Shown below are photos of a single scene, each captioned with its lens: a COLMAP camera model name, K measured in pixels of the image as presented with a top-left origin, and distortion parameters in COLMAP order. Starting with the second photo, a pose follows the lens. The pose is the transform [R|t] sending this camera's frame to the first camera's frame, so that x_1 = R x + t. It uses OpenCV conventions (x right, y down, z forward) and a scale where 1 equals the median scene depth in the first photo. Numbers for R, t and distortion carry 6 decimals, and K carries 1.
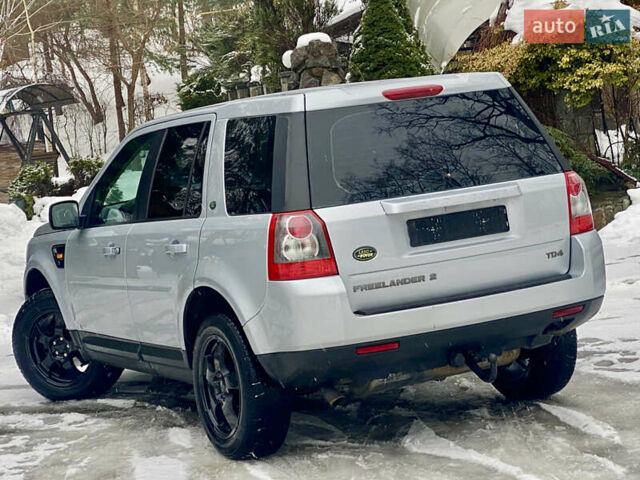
lens RADIAL K [[1823.2, 0, 315.9], [0, 1823.2, 224.3], [0, 0, 1]] dist [0.124176, 0.000000]
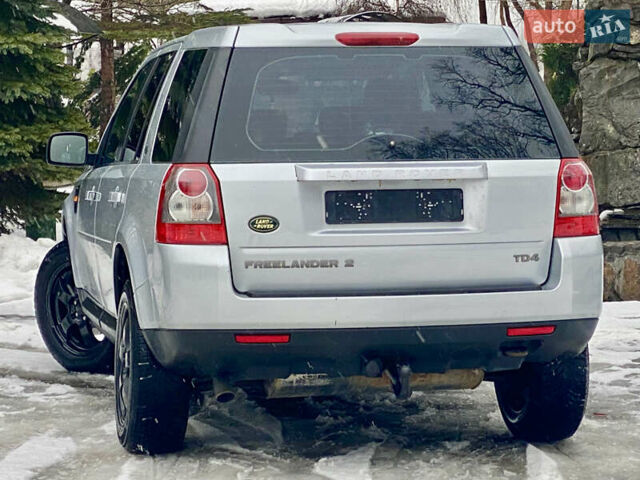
lens RADIAL K [[2391.0, 0, 314.5], [0, 2391.0, 242.6], [0, 0, 1]] dist [-0.017971, 0.000000]
pose [[0.956008, 0.124732, -0.265501, 0.315789], [-0.121577, 0.992177, 0.028354, -0.008570], [0.266961, 0.005172, 0.963693, -0.036788]]
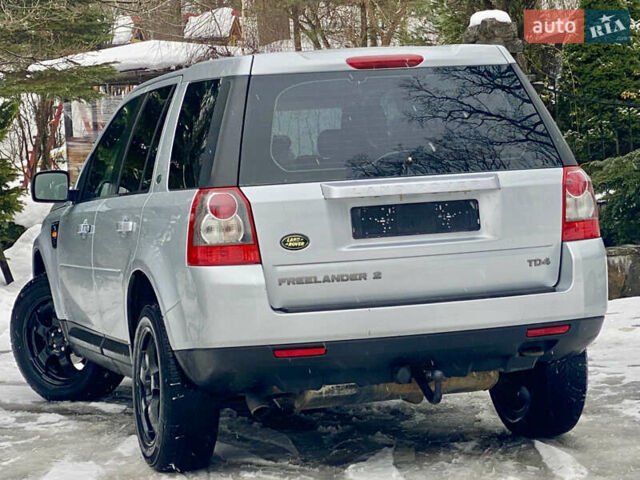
lens RADIAL K [[2170.6, 0, 330.8], [0, 2170.6, 220.6], [0, 0, 1]] dist [0.057863, 0.000000]
pose [[0.983459, 0.069283, -0.167356, 0.200297], [-0.071747, 0.997385, -0.008715, 0.012742], [0.166314, 0.020578, 0.985858, -0.007297]]
